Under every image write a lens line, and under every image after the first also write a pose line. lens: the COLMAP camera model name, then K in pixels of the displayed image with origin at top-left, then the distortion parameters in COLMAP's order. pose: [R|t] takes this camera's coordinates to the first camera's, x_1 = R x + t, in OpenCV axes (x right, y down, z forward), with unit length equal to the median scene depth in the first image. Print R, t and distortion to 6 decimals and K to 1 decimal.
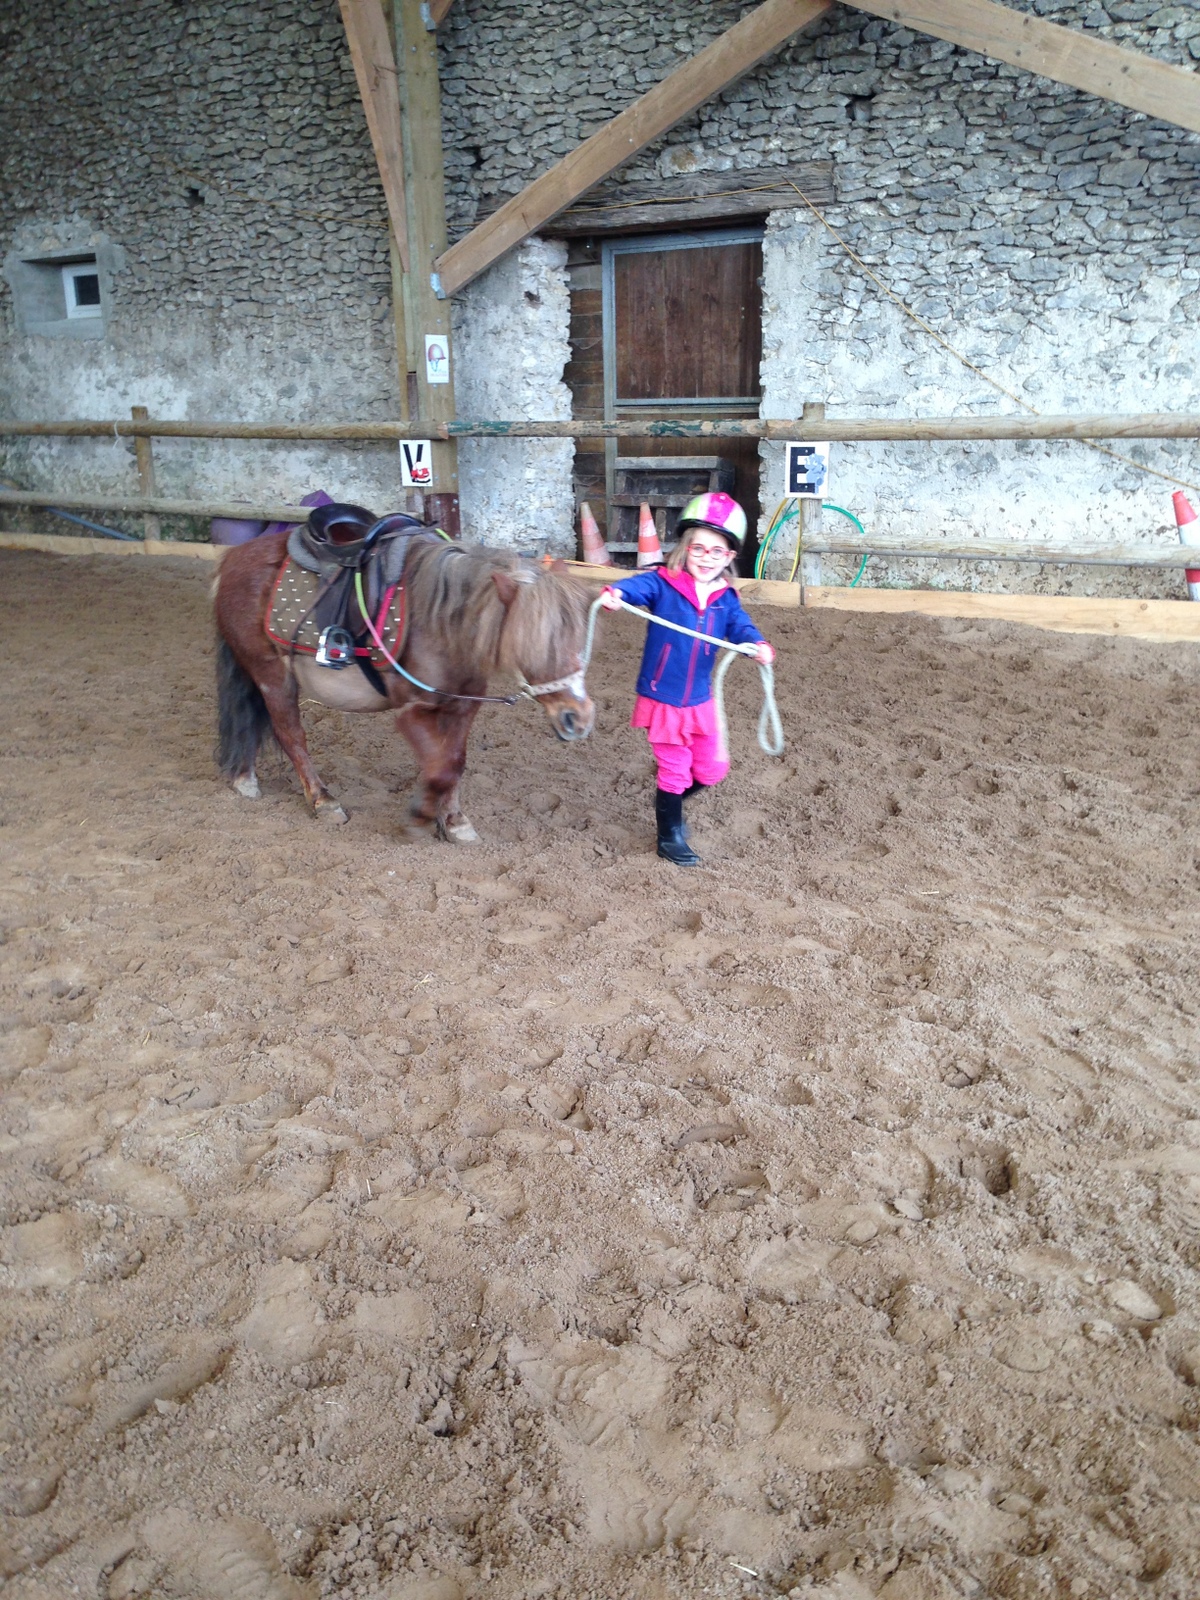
lens RADIAL K [[1432.3, 0, 589.3], [0, 1432.3, 758.3], [0, 0, 1]] dist [0.113440, -0.161195]
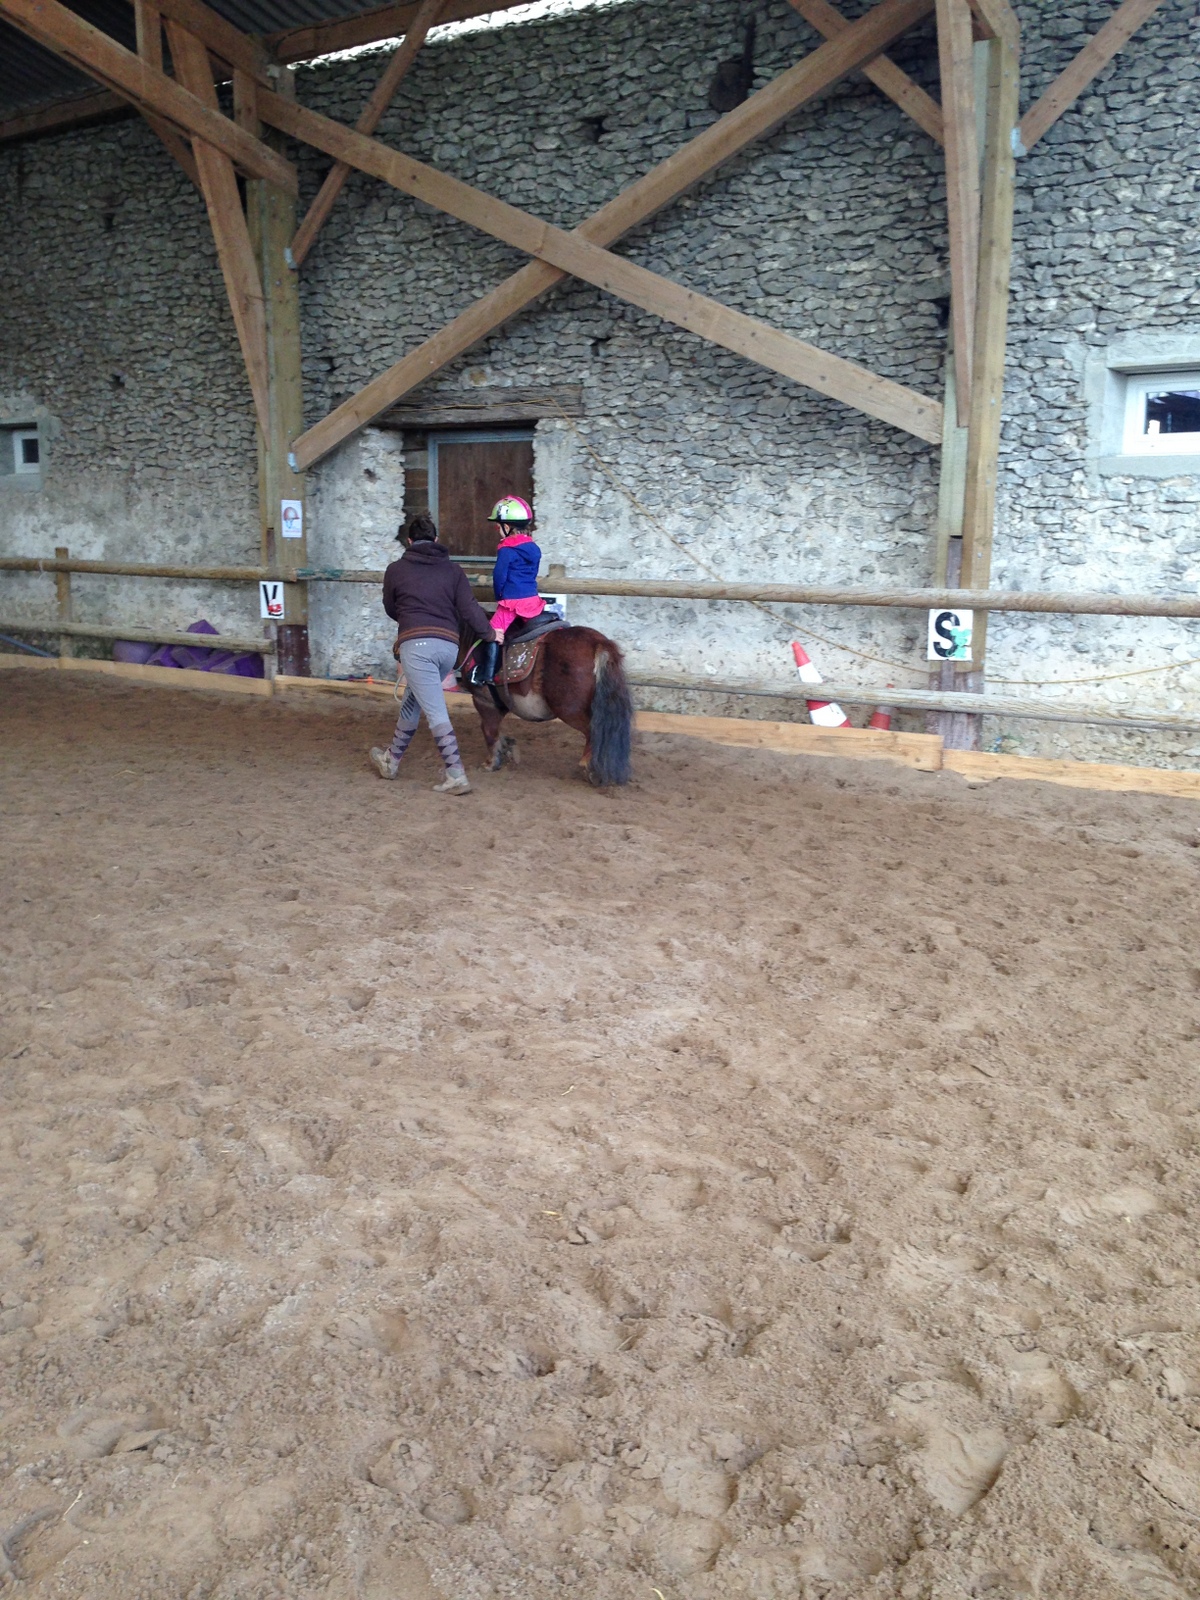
lens RADIAL K [[1432.3, 0, 593.7], [0, 1432.3, 771.1], [0, 0, 1]] dist [0.113440, -0.161195]
pose [[0.999465, 0.032246, 0.005419, 0.158932], [-0.031621, 0.995369, -0.090781, 0.046096], [-0.008321, 0.090561, 0.995856, -0.228317]]
